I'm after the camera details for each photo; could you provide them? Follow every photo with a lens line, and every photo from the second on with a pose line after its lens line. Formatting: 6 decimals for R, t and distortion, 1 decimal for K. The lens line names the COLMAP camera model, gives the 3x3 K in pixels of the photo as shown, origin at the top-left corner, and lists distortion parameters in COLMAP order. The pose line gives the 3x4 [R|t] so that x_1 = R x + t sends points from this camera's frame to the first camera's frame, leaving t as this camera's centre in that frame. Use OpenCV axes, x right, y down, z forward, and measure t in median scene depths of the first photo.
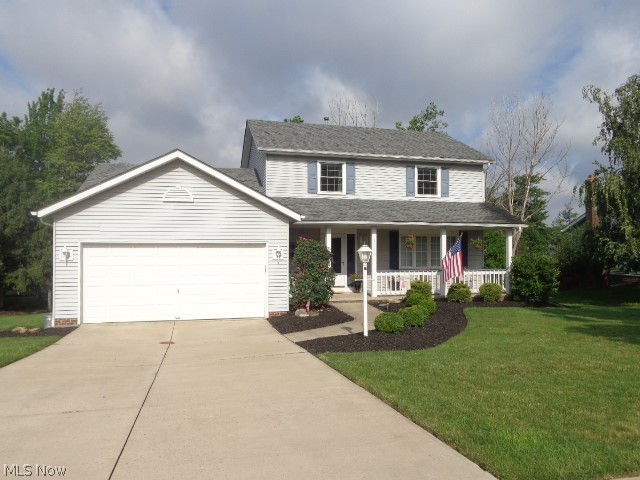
lens RADIAL K [[482.8, 0, 321.6], [0, 482.8, 240.6], [0, 0, 1]] dist [0.003036, 0.001242]
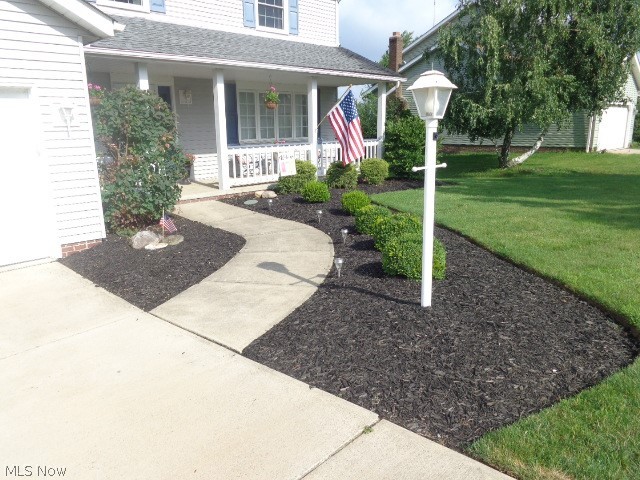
lens RADIAL K [[482.8, 0, 321.6], [0, 482.8, 240.6], [0, 0, 1]] dist [0.003036, 0.001242]
pose [[0.864488, -0.129390, 0.485714, -0.089810], [0.002780, 0.967517, 0.252789, 0.021826], [-0.502645, -0.217183, 0.836767, 0.375876]]
